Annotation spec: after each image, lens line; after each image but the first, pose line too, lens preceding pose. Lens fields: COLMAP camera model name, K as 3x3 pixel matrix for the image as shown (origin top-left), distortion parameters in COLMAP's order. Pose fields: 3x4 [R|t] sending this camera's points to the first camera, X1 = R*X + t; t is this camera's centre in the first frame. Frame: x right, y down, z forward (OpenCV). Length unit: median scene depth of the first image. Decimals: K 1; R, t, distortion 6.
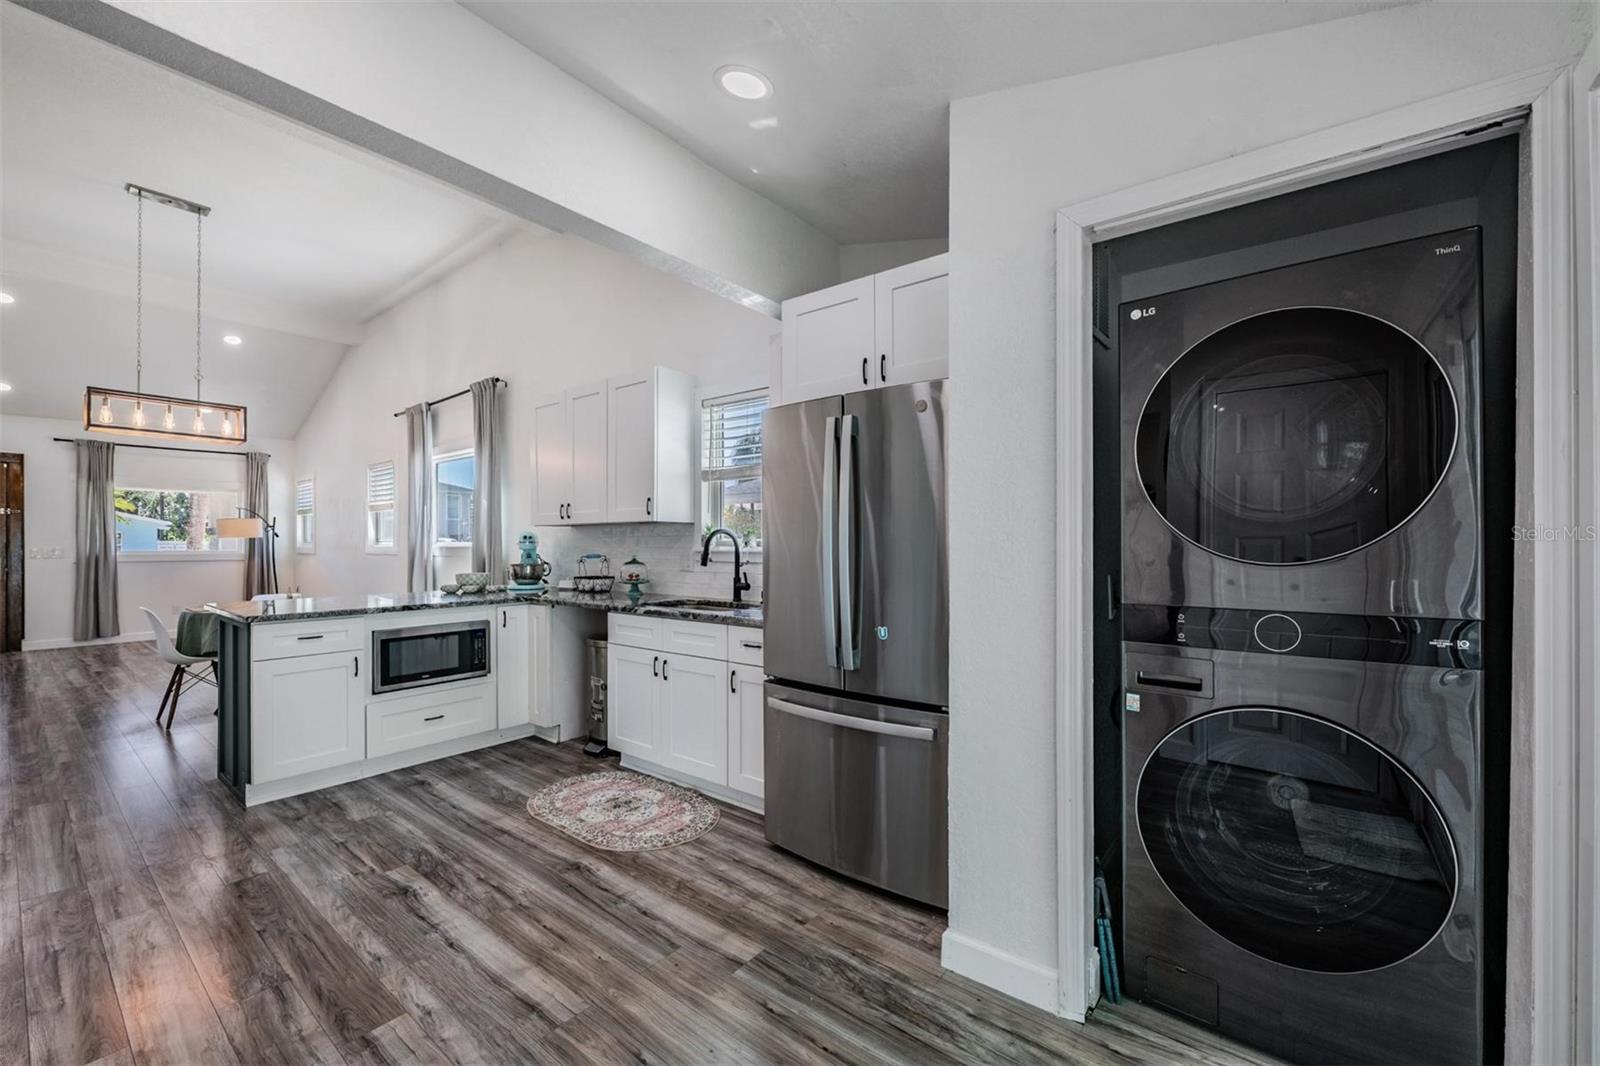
lens RADIAL K [[635.3, 0, 793.3], [0, 635.3, 543.7], [0, 0, 1]] dist [0.001197, -0.003562]
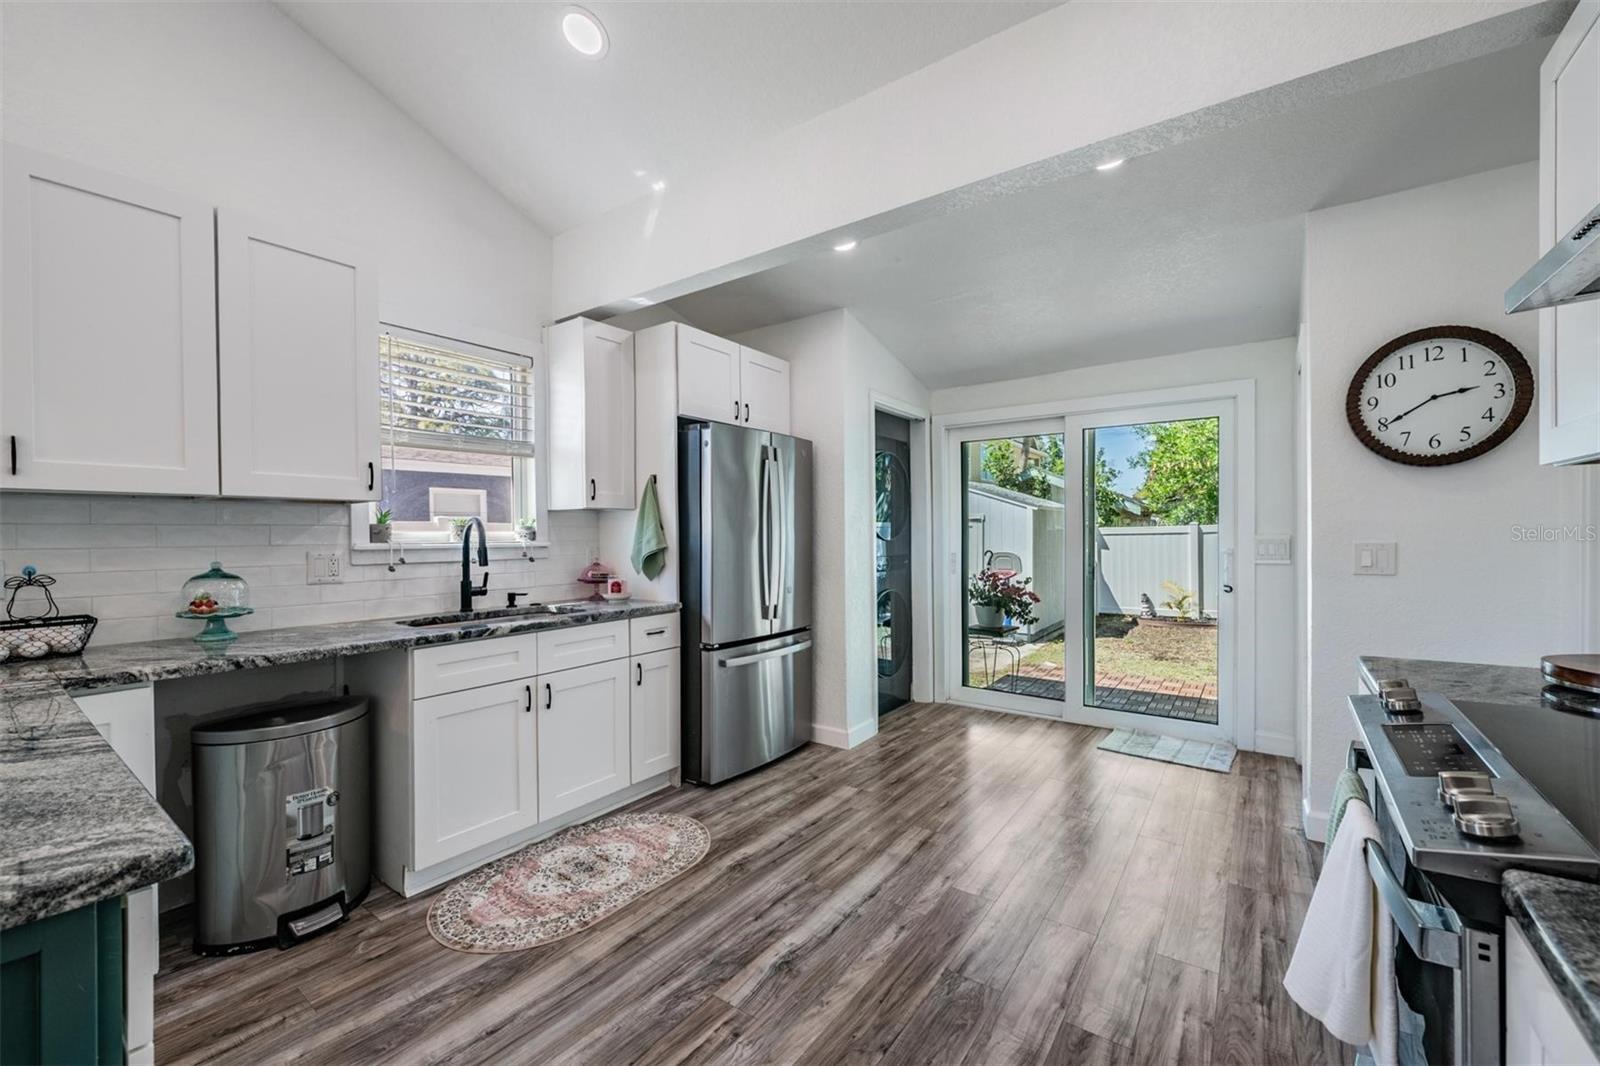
lens RADIAL K [[628.0, 0, 813.0], [0, 628.0, 534.7], [0, 0, 1]] dist [-0.000918, -0.006380]
pose [[-0.042669, -0.004312, 0.999080, -0.919099], [0.005783, 0.999973, 0.004563, -0.004373], [-0.999073, 0.005972, -0.042643, 0.646056]]
